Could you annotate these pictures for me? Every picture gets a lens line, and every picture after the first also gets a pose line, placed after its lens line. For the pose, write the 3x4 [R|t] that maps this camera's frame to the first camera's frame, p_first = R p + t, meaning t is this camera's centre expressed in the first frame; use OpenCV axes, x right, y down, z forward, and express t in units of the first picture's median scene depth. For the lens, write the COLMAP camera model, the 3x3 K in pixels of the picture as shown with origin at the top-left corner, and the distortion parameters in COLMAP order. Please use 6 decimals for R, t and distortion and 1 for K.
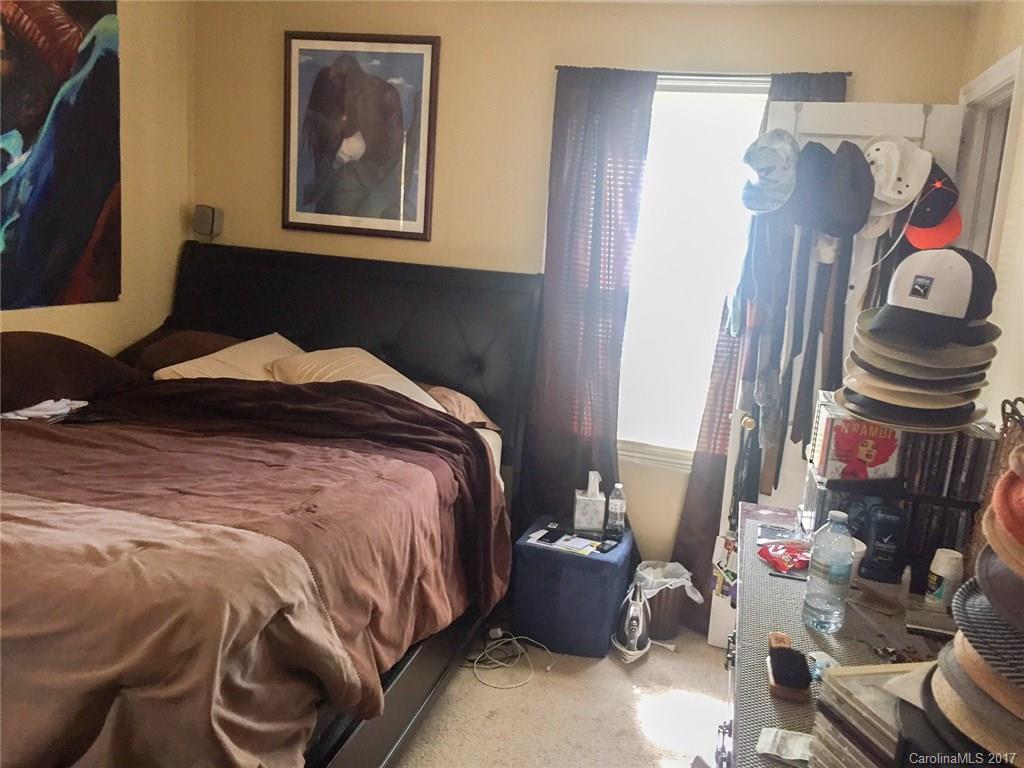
lens RADIAL K [[897.3, 0, 512.0], [0, 897.3, 384.0], [0, 0, 1]] dist [0.104725, -0.120428]
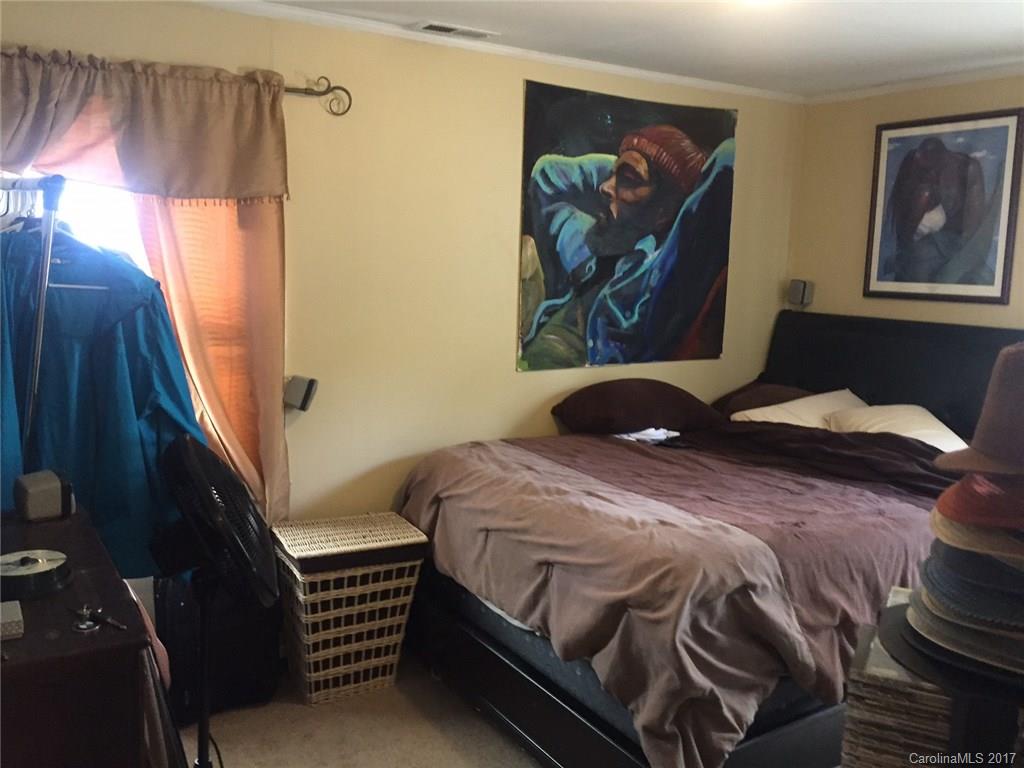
lens RADIAL K [[897.3, 0, 512.0], [0, 897.3, 384.0], [0, 0, 1]] dist [0.104725, -0.120428]
pose [[0.750473, 0.038231, -0.659794, 0.265249], [-0.085913, 0.995498, -0.040038, 0.027484], [0.655293, 0.086733, 0.750379, -0.185007]]
